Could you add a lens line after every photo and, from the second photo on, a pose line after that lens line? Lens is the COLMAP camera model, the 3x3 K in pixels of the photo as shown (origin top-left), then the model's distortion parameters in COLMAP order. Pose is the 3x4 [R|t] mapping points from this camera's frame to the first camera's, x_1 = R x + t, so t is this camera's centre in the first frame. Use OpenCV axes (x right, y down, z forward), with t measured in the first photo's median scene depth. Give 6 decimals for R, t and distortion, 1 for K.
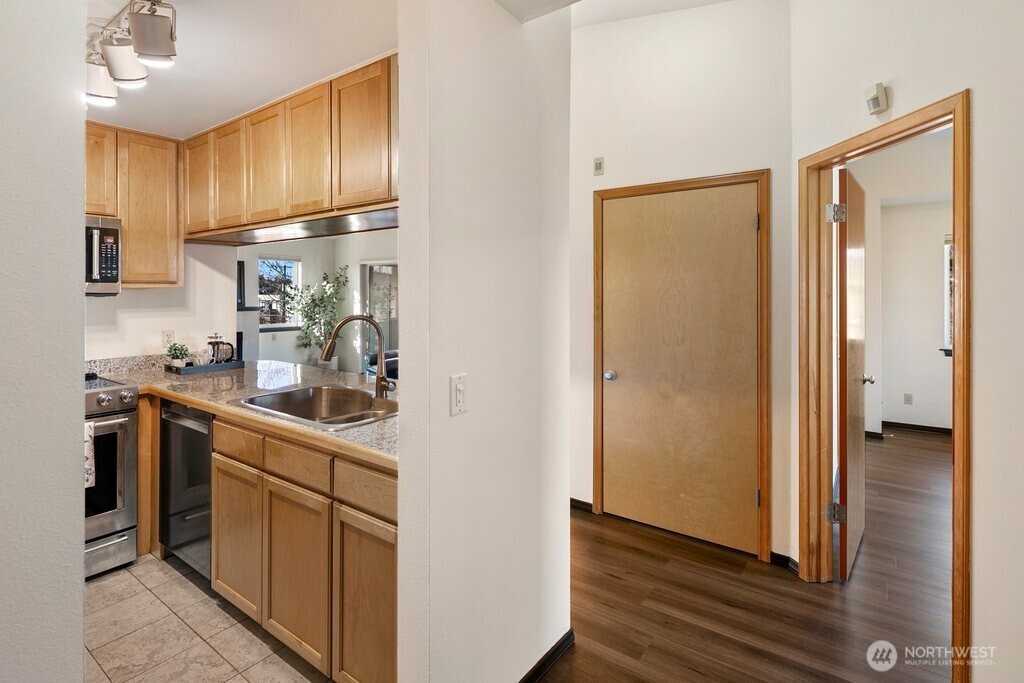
lens RADIAL K [[497.2, 0, 511.2], [0, 497.2, 291.8], [0, 0, 1]] dist [-0.001339, -0.001041]
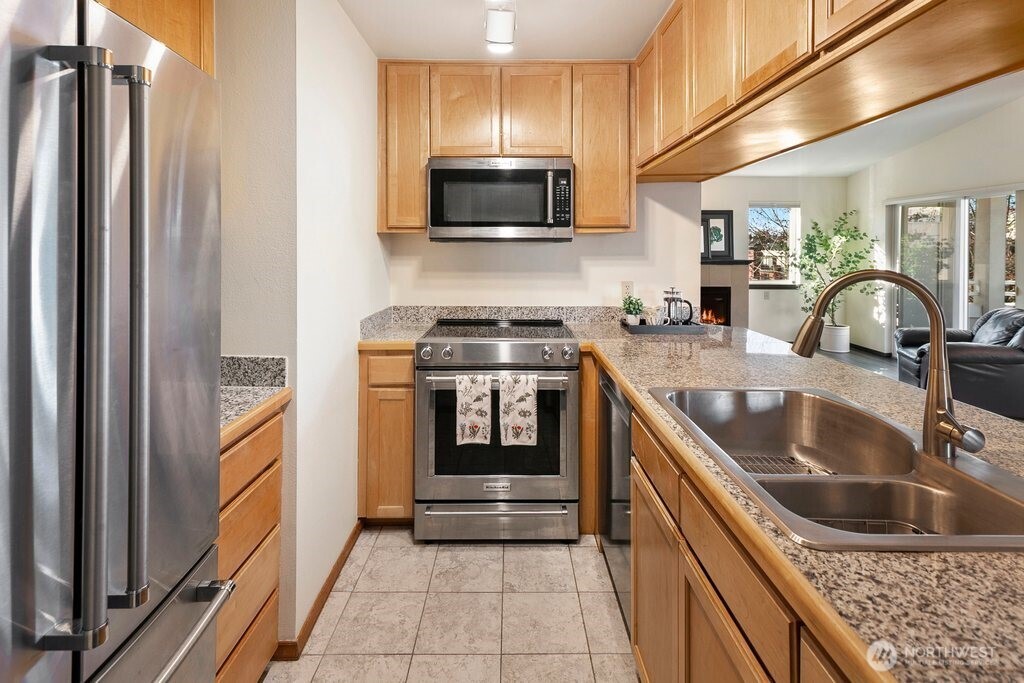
lens RADIAL K [[493.8, 0, 509.1], [0, 493.8, 251.2], [0, 0, 1]] dist [0.002303, -0.001065]
pose [[0.584929, 0.003722, -0.811076, -0.106310], [0.002680, 0.999975, 0.006521, 0.020456], [0.811080, -0.005988, 0.584905, 0.358023]]
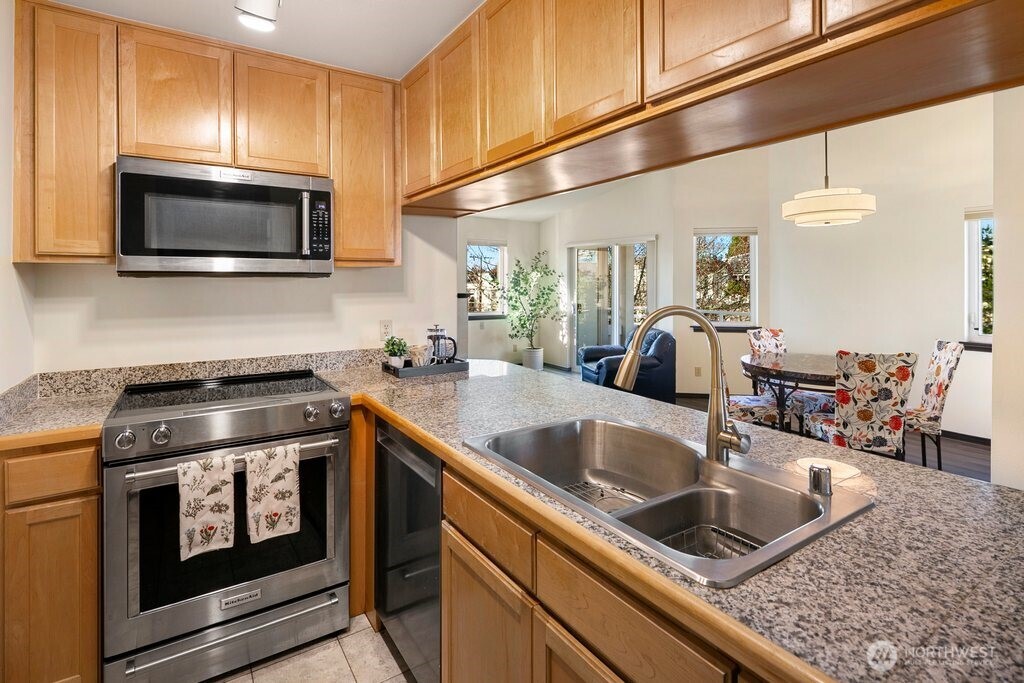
lens RADIAL K [[497.9, 0, 514.5], [0, 497.9, 282.3], [0, 0, 1]] dist [0.002228, -0.005896]
pose [[0.936364, -0.001992, -0.351025, -0.233959], [0.003359, 0.999989, 0.003285, 0.015403], [0.351015, -0.004255, 0.936360, 0.353046]]
